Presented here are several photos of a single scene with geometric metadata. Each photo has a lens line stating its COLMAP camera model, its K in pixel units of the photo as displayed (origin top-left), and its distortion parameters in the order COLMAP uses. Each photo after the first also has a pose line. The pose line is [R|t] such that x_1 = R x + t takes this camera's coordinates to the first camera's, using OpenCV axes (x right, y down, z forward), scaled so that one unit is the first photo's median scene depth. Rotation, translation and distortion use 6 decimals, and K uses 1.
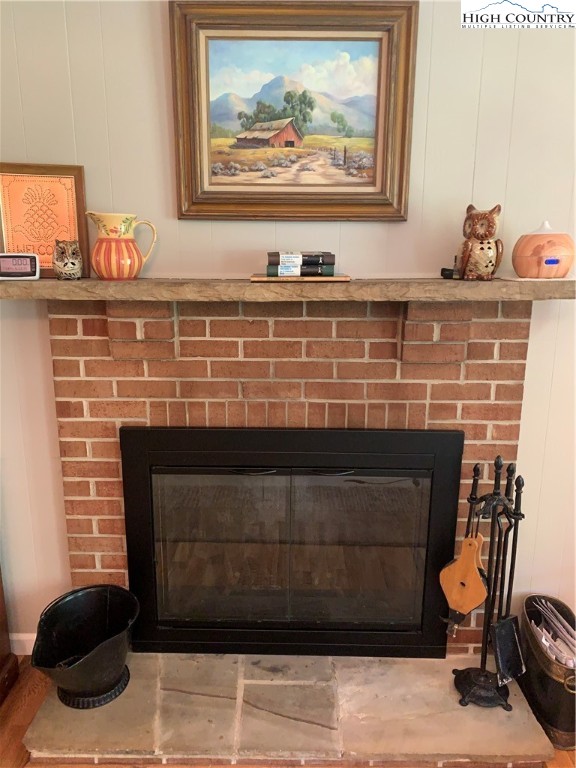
lens RADIAL K [[581.8, 0, 278.1], [0, 581.8, 371.9], [0, 0, 1]] dist [0.042535, -0.055649]
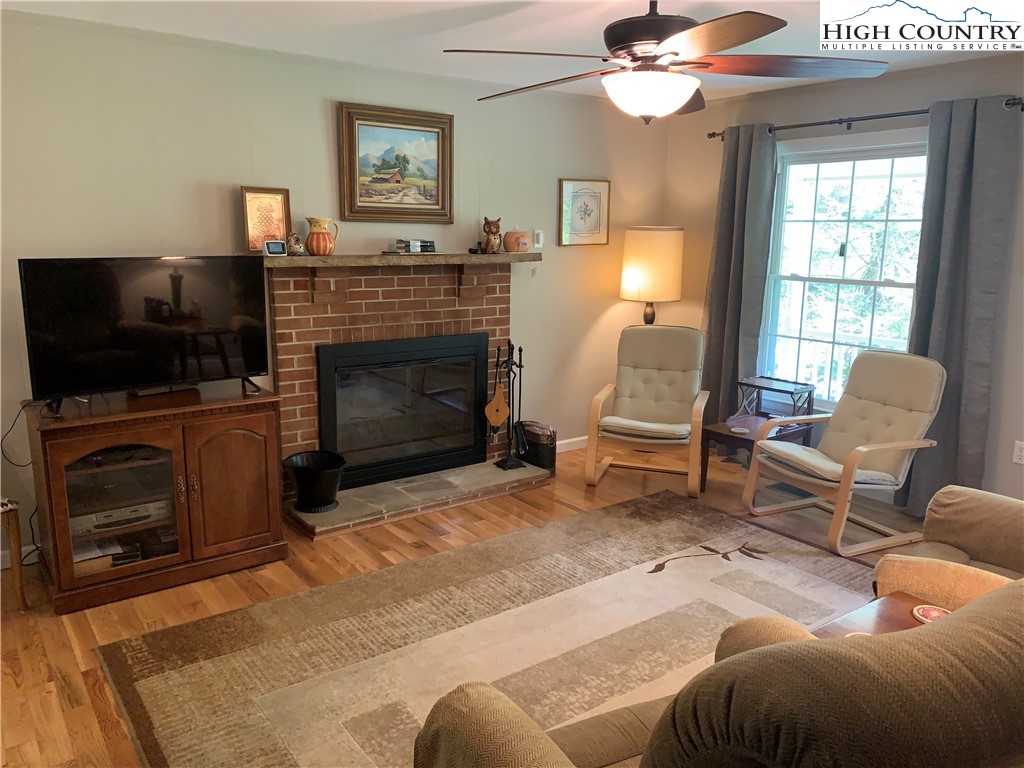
lens RADIAL K [[775.7, 0, 513.1], [0, 775.7, 387.2], [0, 0, 1]] dist [0.042535, -0.055649]
pose [[0.795037, -0.113987, 0.595754, -1.217706], [0.121520, 0.992203, 0.027671, 0.229740], [-0.594263, 0.050397, 0.802690, -1.149242]]
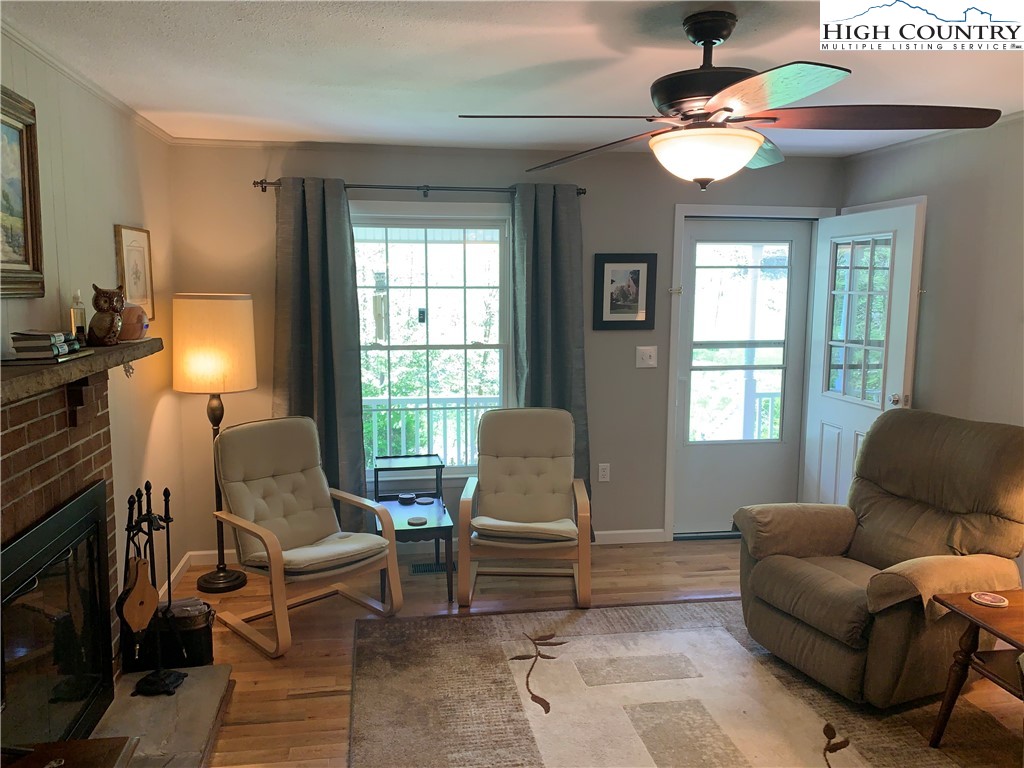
lens RADIAL K [[775.7, 0, 504.8], [0, 775.7, 376.7], [0, 0, 1]] dist [0.042535, -0.055649]
pose [[-0.171114, -0.113180, 0.978729, -1.326676], [0.213174, 0.965596, 0.148931, -0.154166], [-0.961913, 0.234124, -0.141100, 0.438570]]
